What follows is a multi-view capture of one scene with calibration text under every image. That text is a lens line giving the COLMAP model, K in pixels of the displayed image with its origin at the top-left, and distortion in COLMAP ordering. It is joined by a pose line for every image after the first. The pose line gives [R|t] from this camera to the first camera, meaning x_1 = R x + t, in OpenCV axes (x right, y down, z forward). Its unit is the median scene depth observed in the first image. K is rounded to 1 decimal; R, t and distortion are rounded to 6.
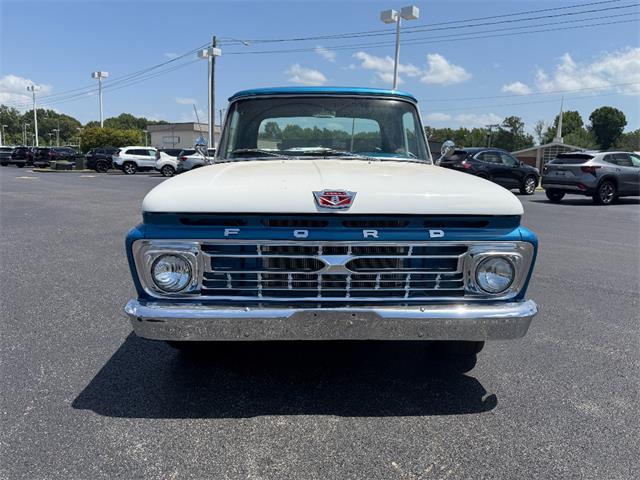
lens RADIAL K [[462.1, 0, 309.9], [0, 462.1, 236.0], [0, 0, 1]] dist [0.038005, -0.078575]
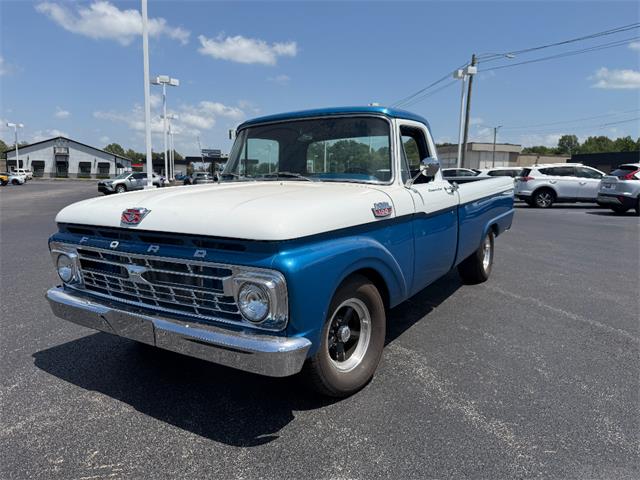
lens RADIAL K [[455.1, 0, 326.4], [0, 455.1, 242.2], [0, 0, 1]] dist [0.065486, -0.077908]
pose [[0.822830, 0.064589, -0.564605, 0.124553], [-0.079878, 0.996802, -0.002380, -0.005871], [0.562646, 0.047057, 0.825358, 0.037560]]
